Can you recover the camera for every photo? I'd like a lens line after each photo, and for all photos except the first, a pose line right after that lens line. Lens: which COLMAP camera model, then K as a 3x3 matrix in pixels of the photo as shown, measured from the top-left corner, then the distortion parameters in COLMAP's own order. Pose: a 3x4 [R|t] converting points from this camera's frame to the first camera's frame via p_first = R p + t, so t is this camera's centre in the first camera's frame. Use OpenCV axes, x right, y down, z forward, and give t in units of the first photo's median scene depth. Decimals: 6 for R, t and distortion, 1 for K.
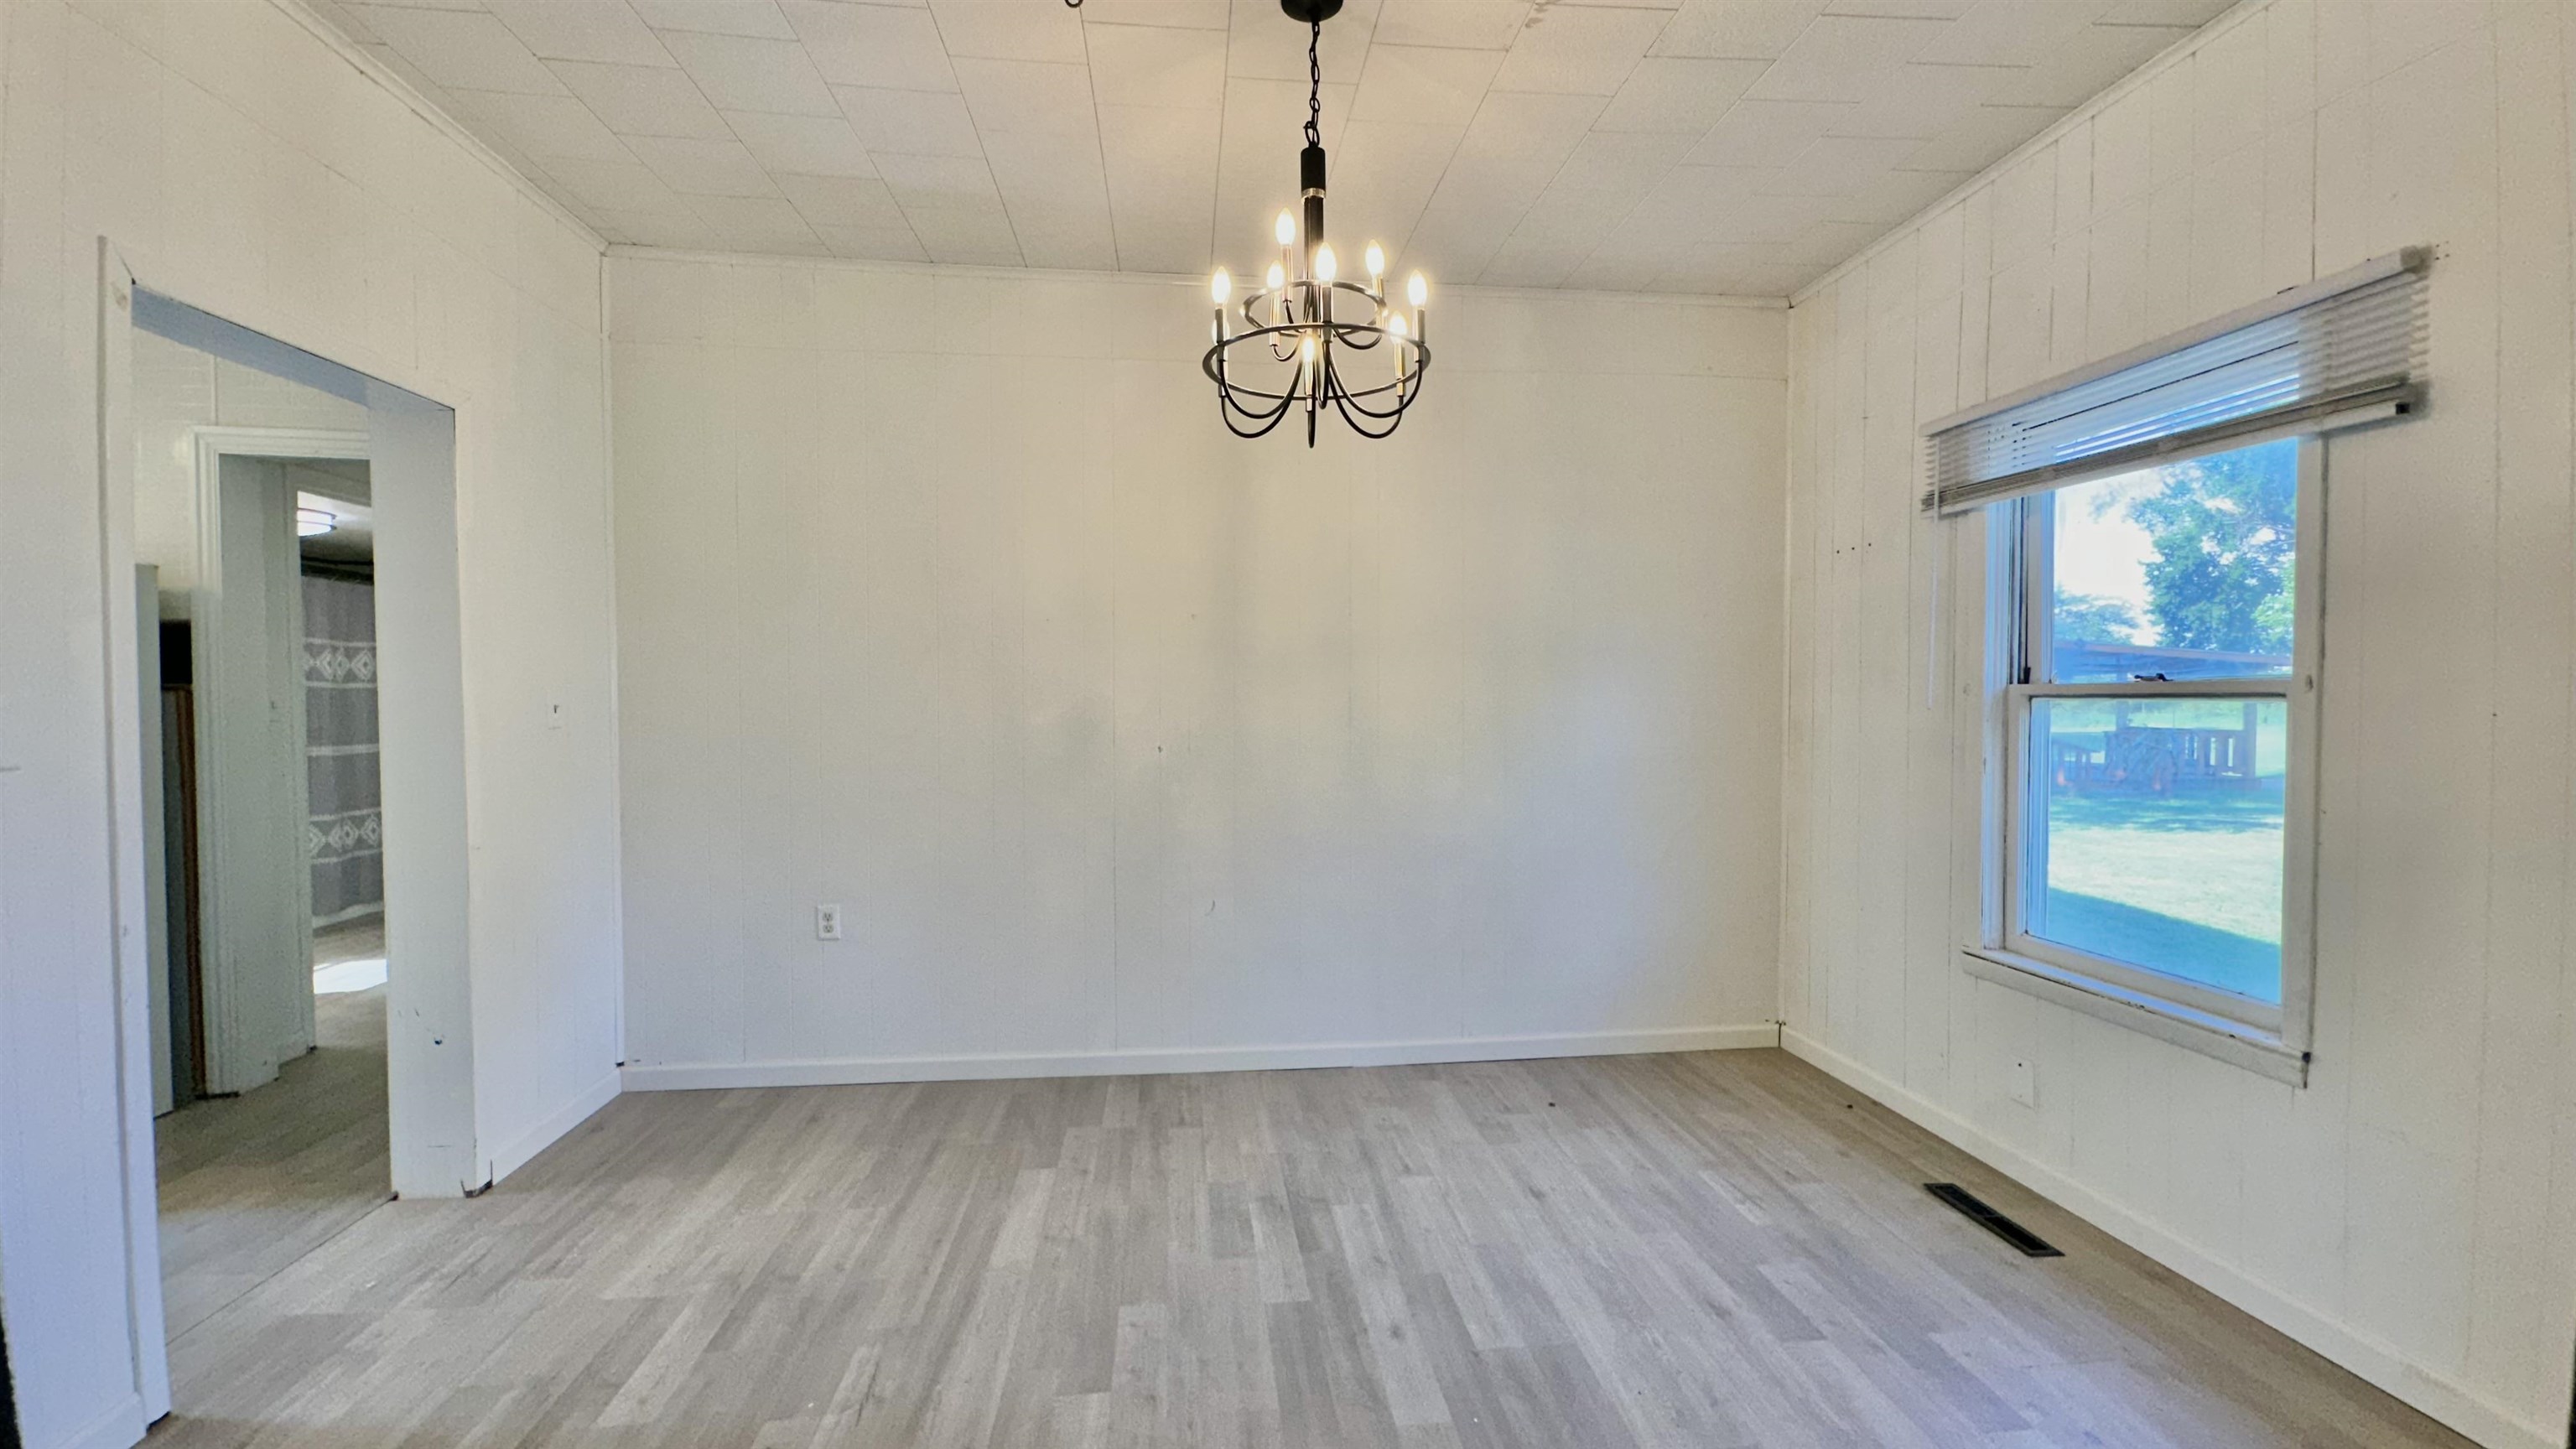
lens RADIAL K [[1024.4, 0, 1286.1], [0, 1024.4, 721.8], [0, 0, 1]] dist [0.000136, -0.000027]
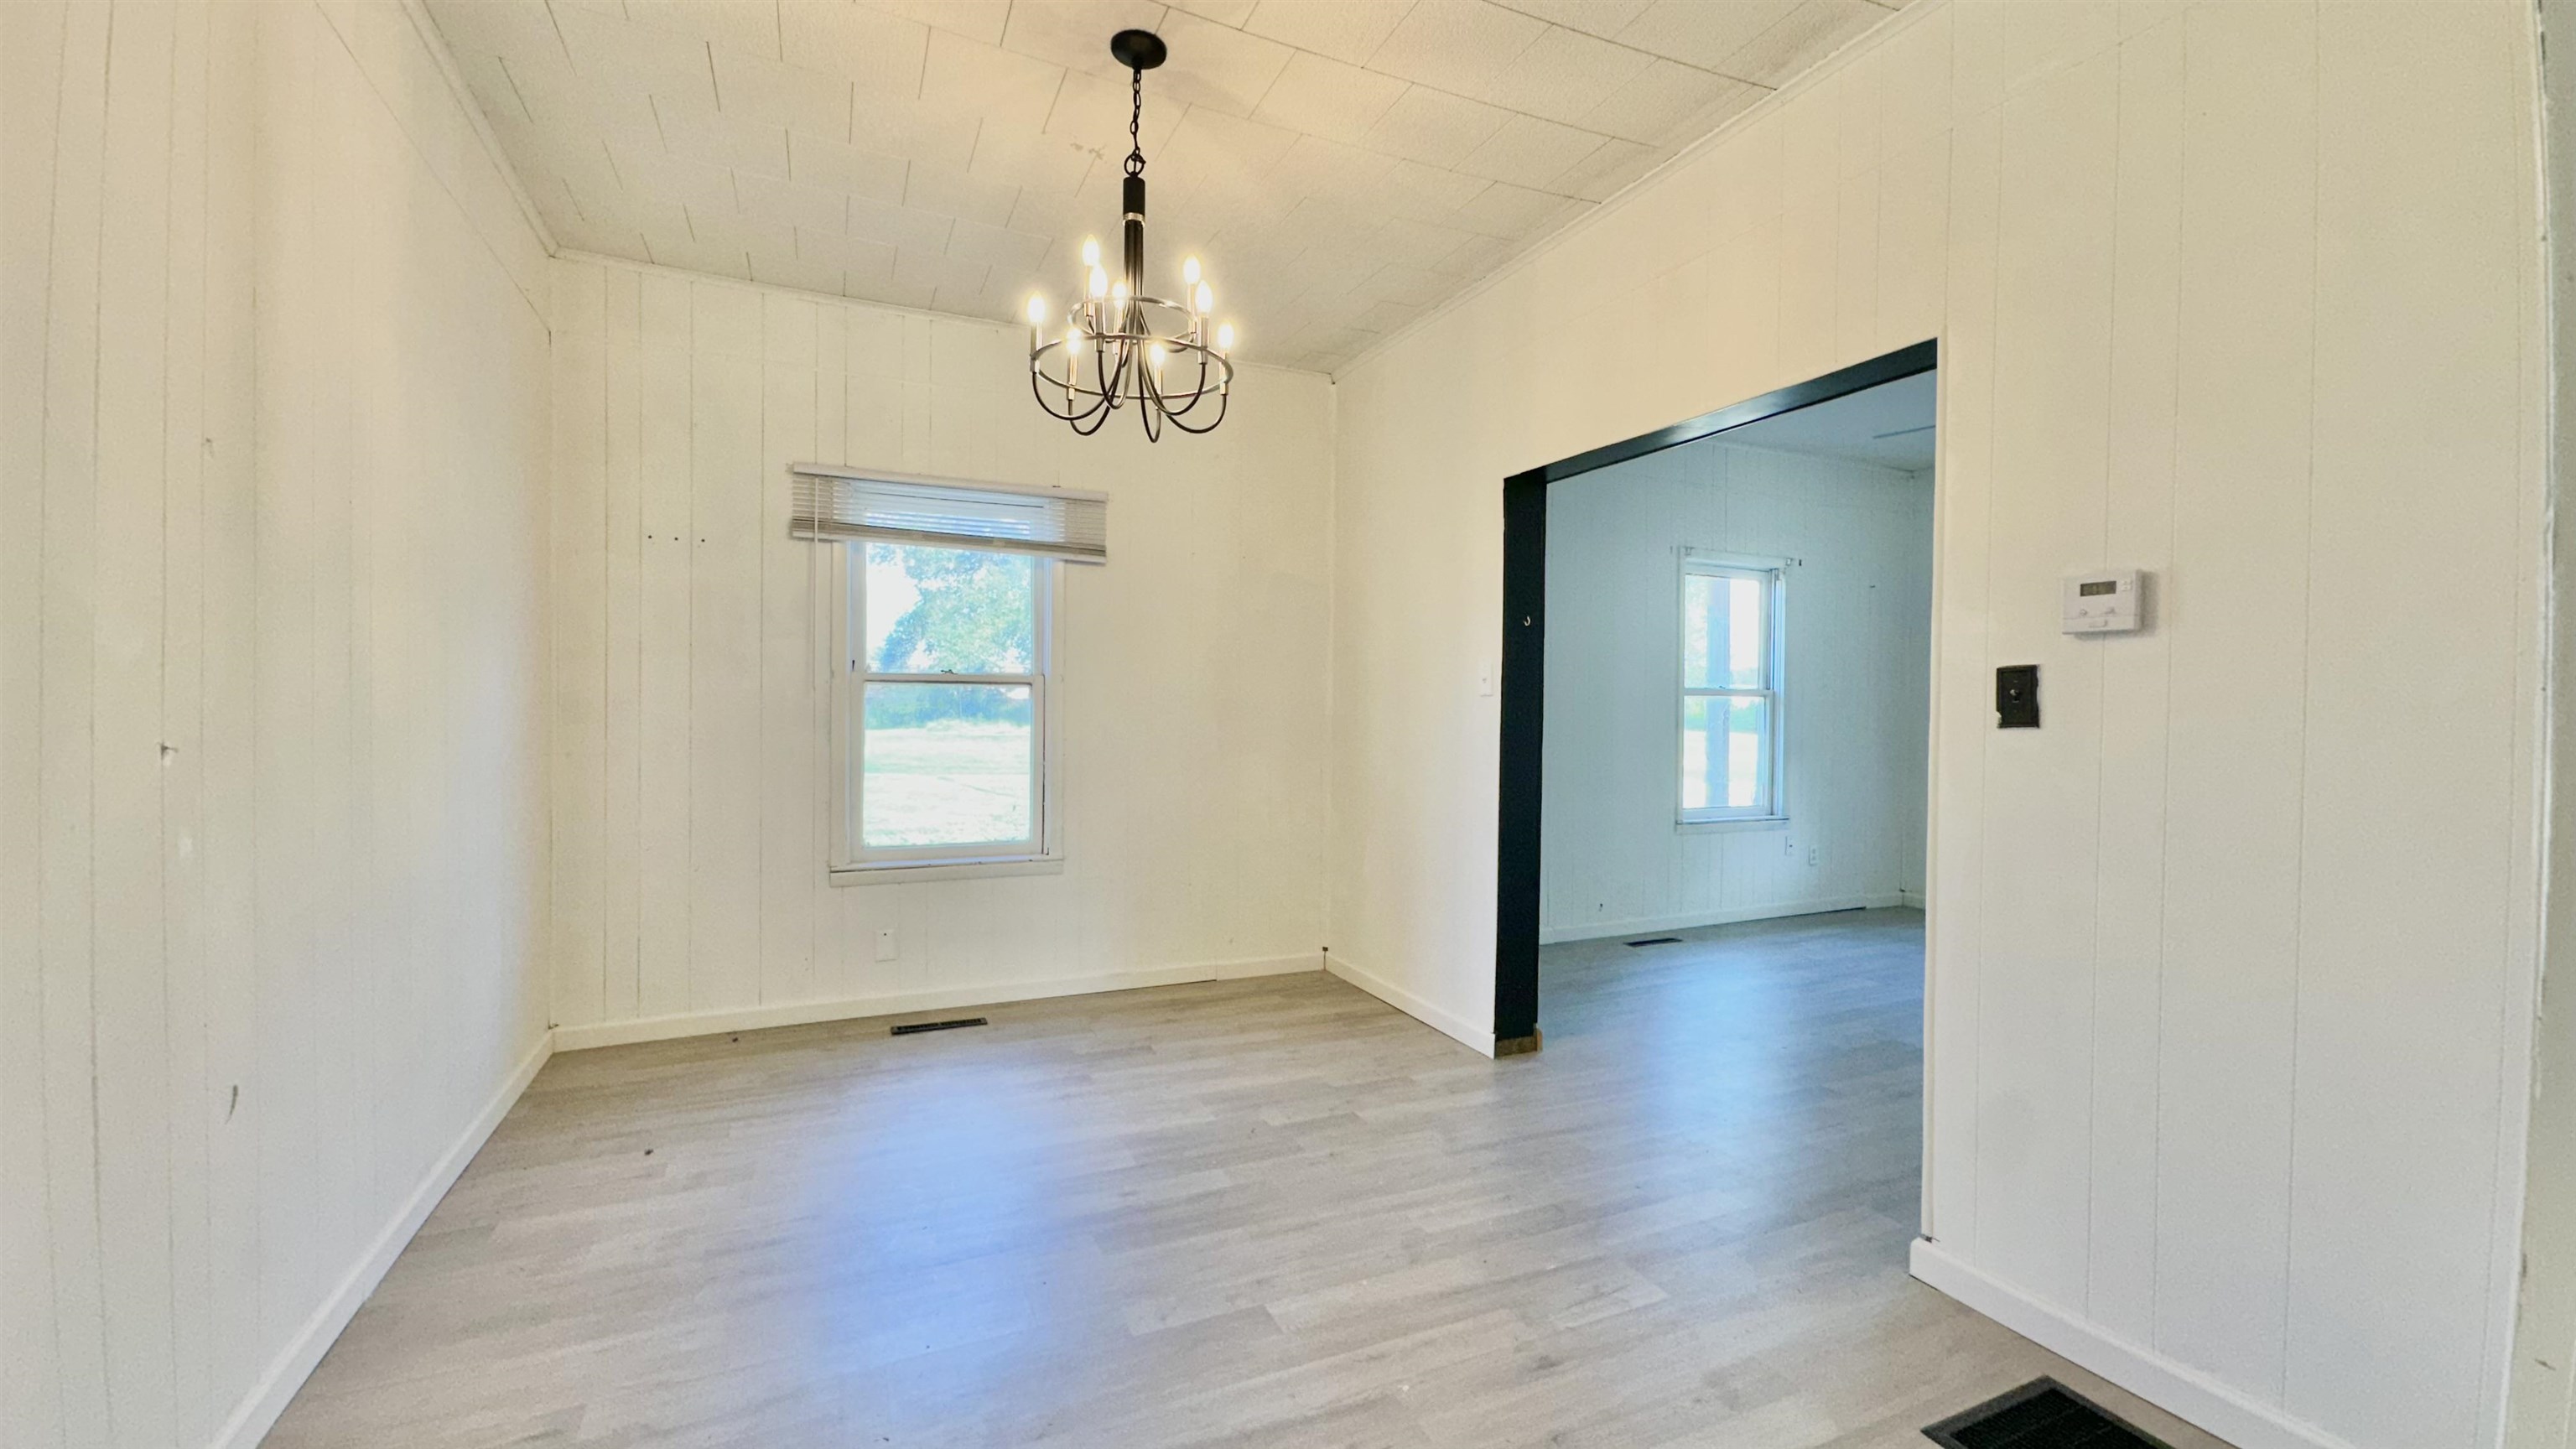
lens RADIAL K [[1024.4, 0, 1286.1], [0, 1024.4, 721.8], [0, 0, 1]] dist [0.000136, -0.000027]
pose [[-0.317695, -0.010848, 0.948131, -0.884044], [0.008739, 0.999859, 0.014368, 0.017496], [-0.948153, 0.012850, -0.317555, 0.969722]]
